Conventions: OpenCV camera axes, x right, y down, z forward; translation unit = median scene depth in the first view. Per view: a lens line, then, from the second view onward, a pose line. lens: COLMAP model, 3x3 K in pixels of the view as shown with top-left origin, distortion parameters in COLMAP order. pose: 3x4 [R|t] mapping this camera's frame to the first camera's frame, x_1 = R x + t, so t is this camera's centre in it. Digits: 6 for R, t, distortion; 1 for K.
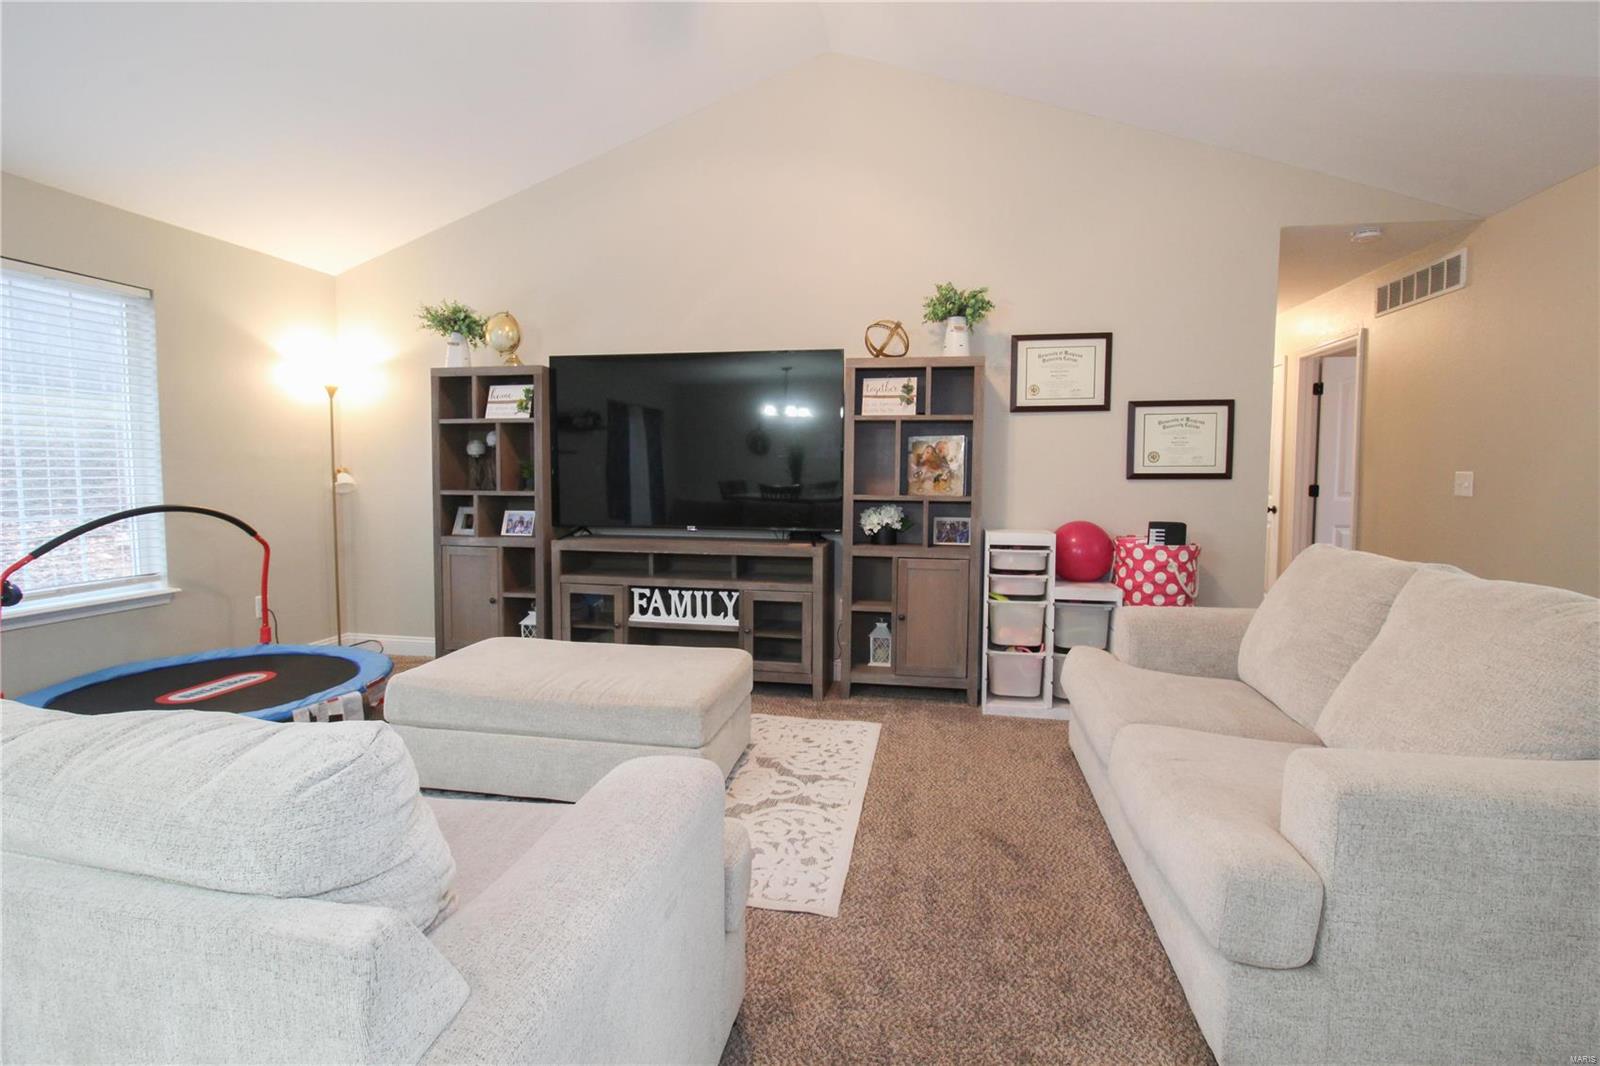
lens RADIAL K [[741.5, 0, 801.3], [0, 741.5, 525.0], [0, 0, 1]] dist [0.002979, -0.014303]
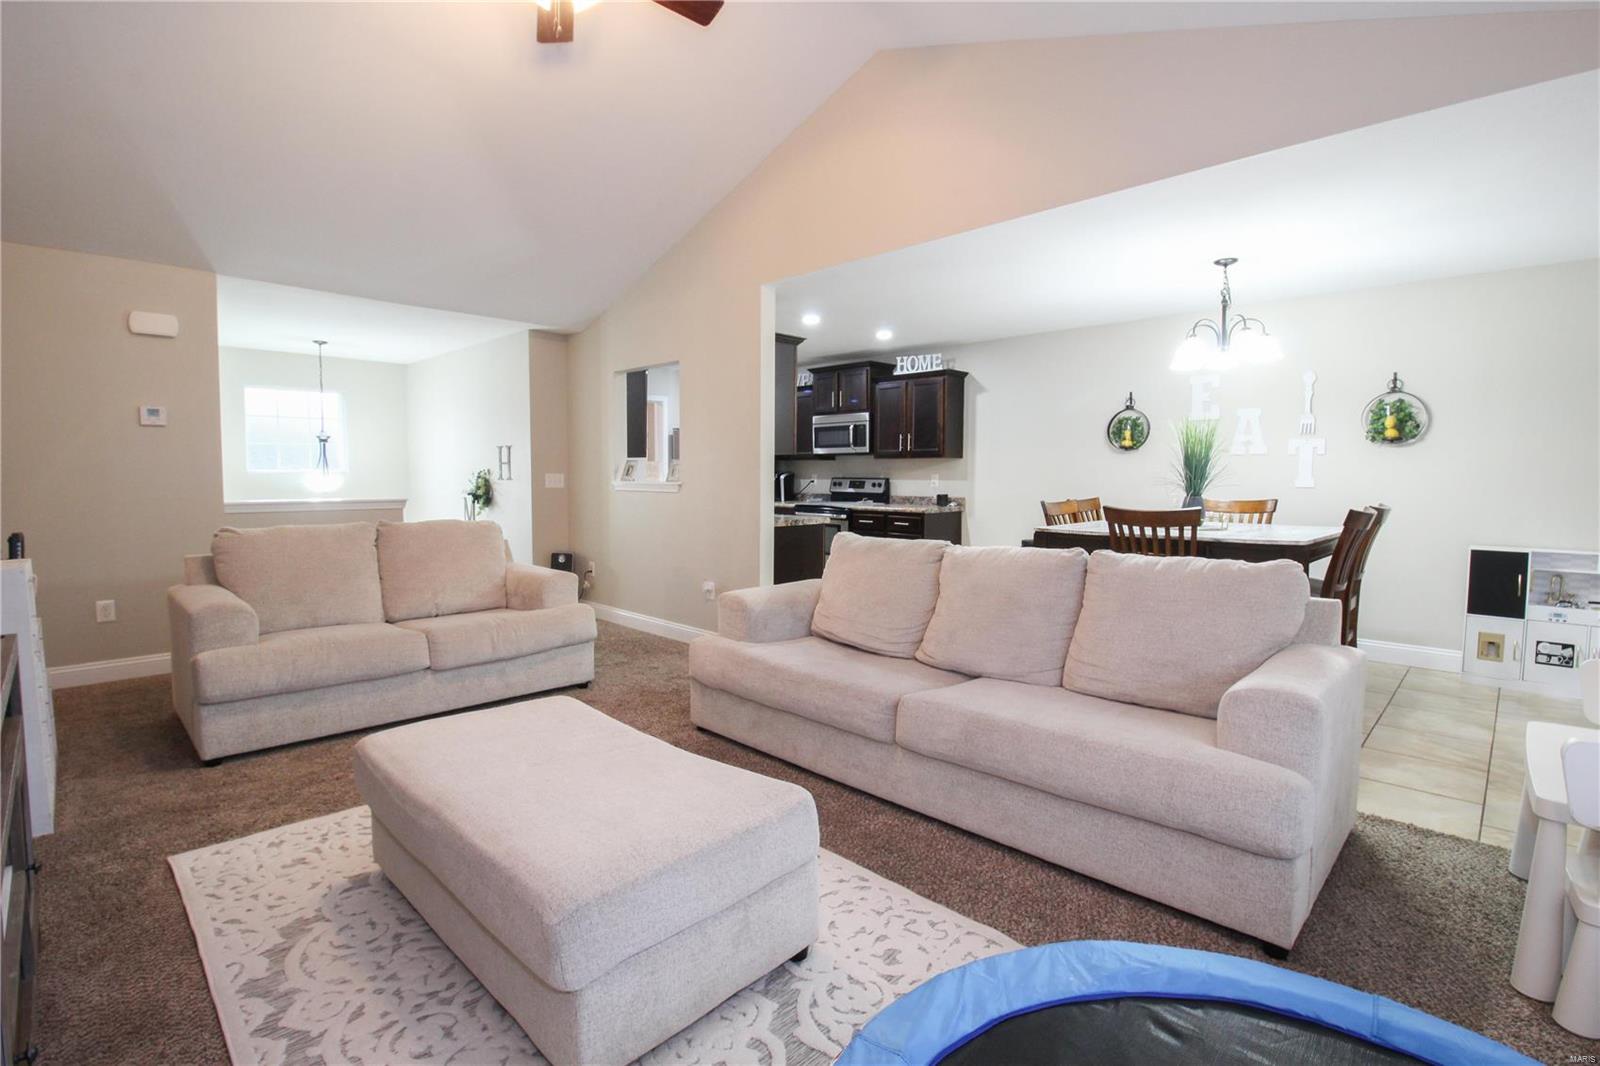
lens RADIAL K [[740.1, 0, 795.2], [0, 740.1, 522.7], [0, 0, 1]] dist [0.001835, -0.015044]
pose [[-0.827080, -0.041586, 0.560543, -0.638645], [0.033131, 0.991919, 0.122473, -0.080034], [-0.561107, 0.119866, -0.819019, 1.075550]]
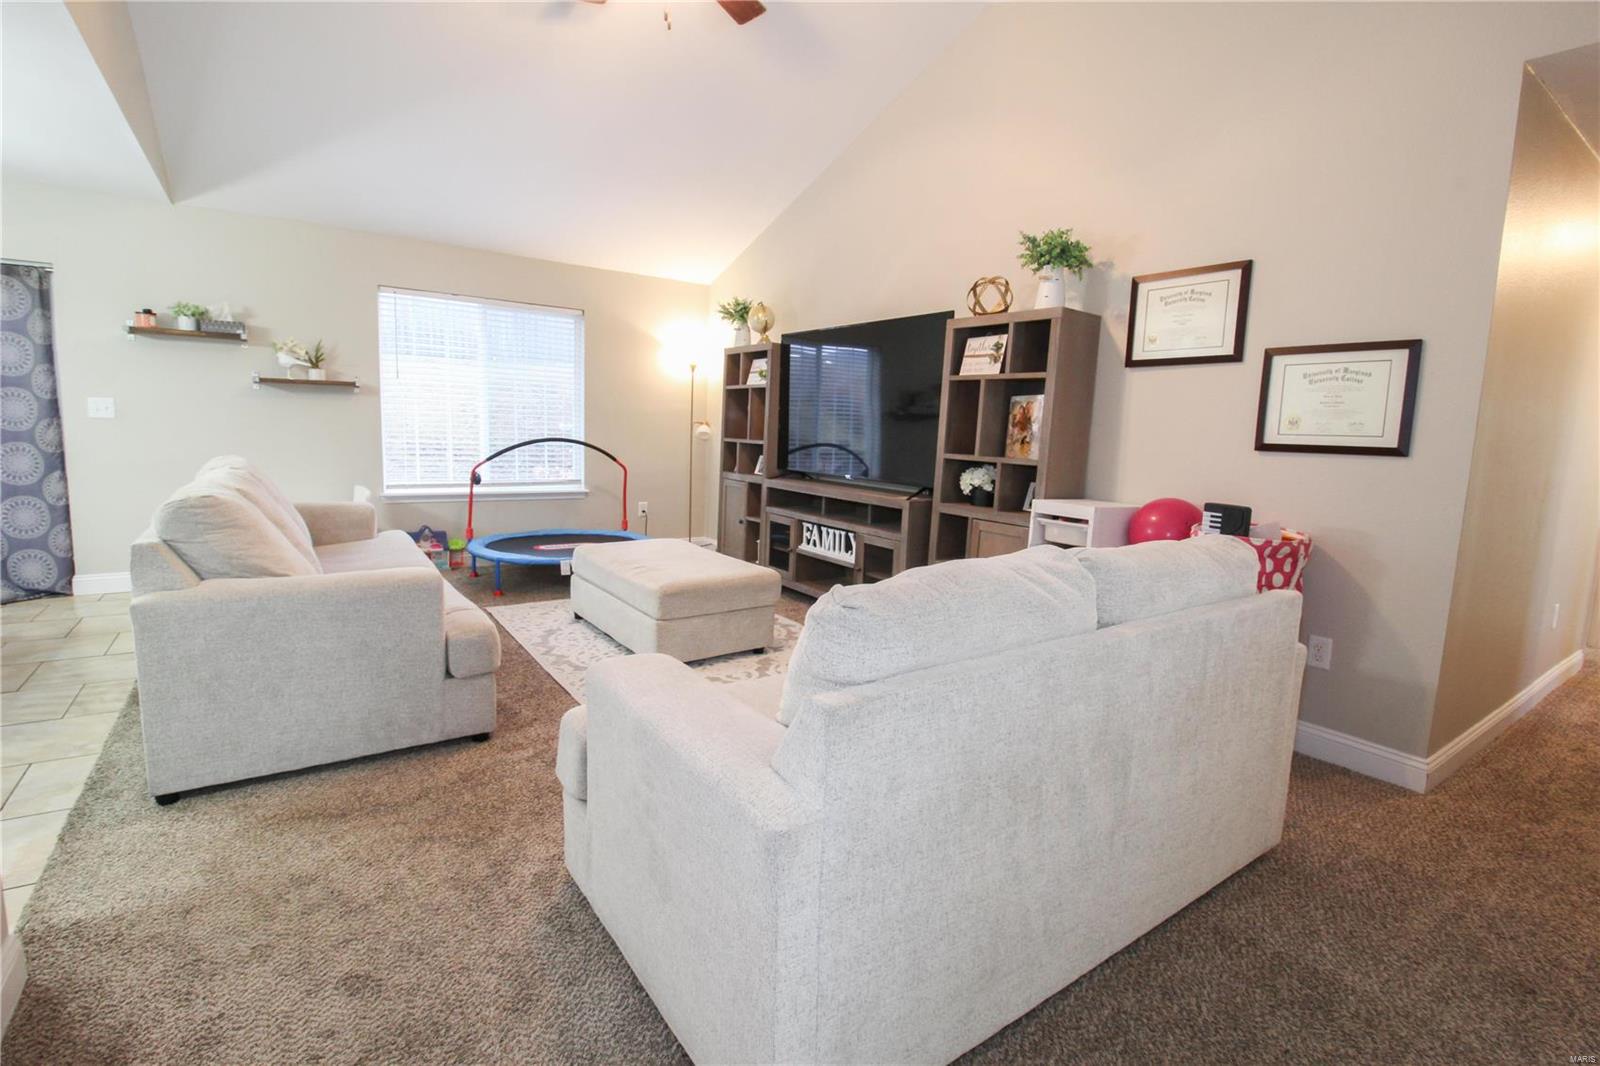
lens RADIAL K [[741.5, 0, 801.3], [0, 741.5, 525.0], [0, 0, 1]] dist [0.002979, -0.014303]
pose [[0.715312, 0.114087, -0.689430, 0.647307], [-0.084780, 0.993464, 0.076437, -0.003807], [0.693644, 0.003774, 0.720308, 0.118804]]
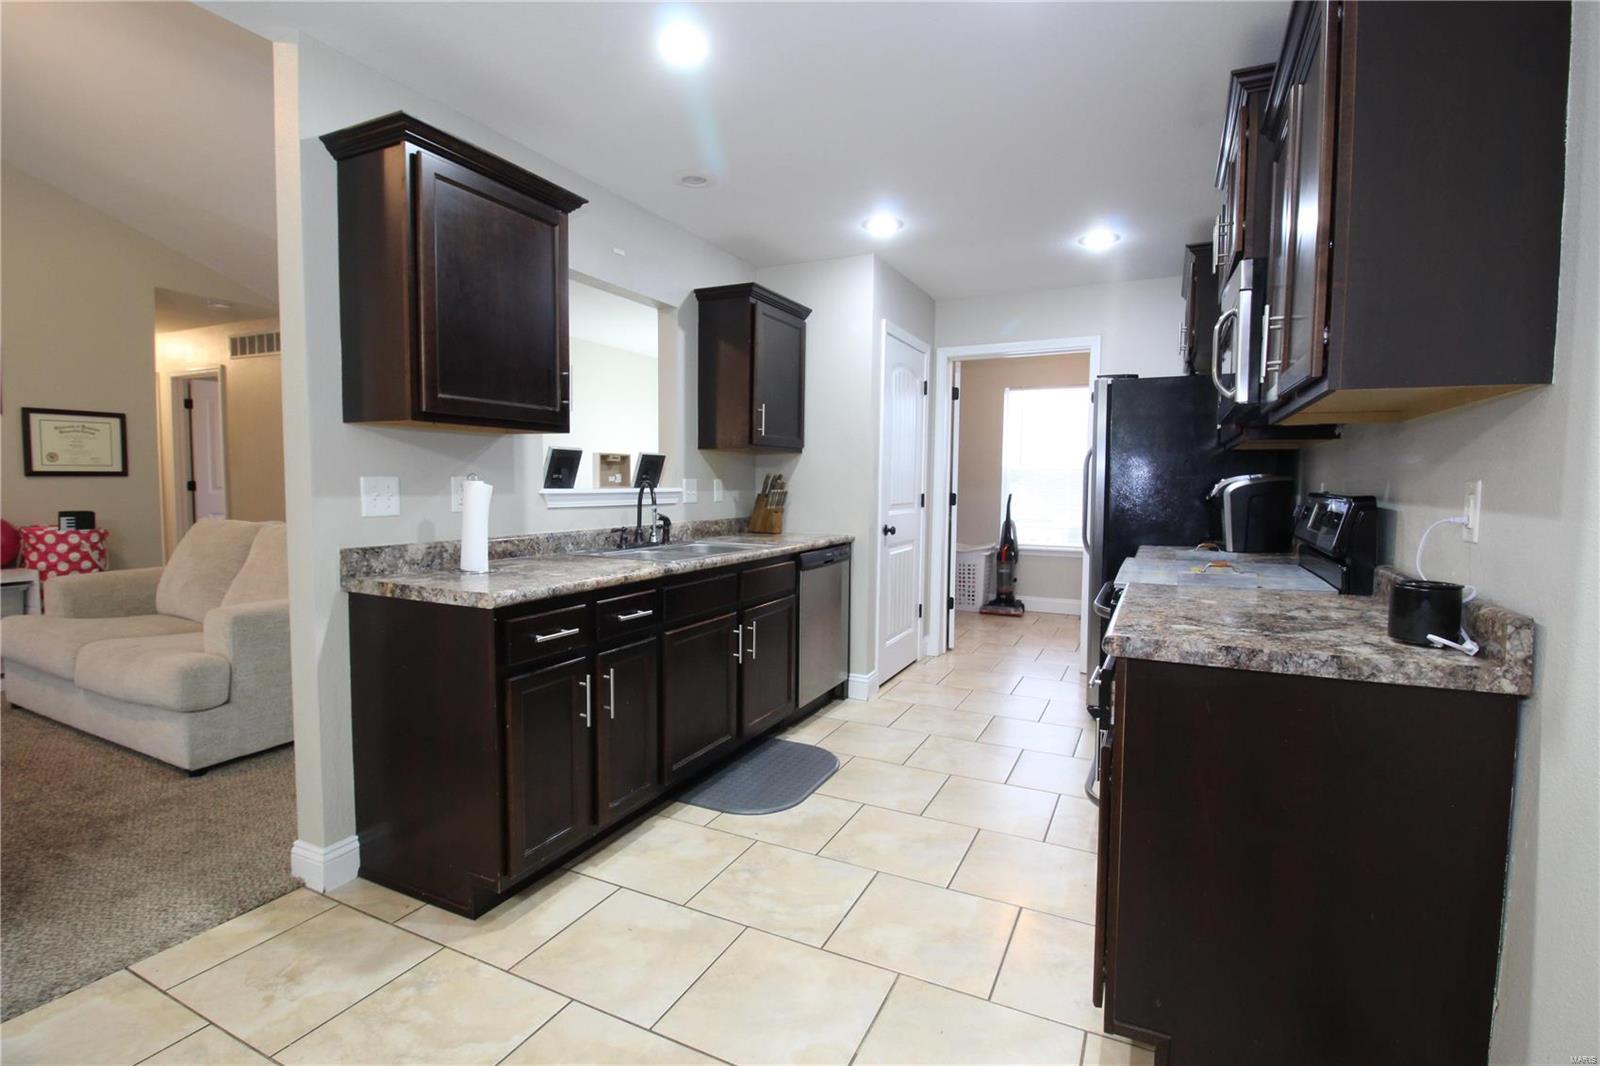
lens RADIAL K [[741.5, 0, 801.3], [0, 741.5, 525.0], [0, 0, 1]] dist [0.002979, -0.014303]
pose [[0.262754, -0.058138, 0.963110, -0.329717], [0.054236, 0.997495, 0.045417, 0.026153], [-0.963337, 0.040302, 0.265249, -0.435213]]
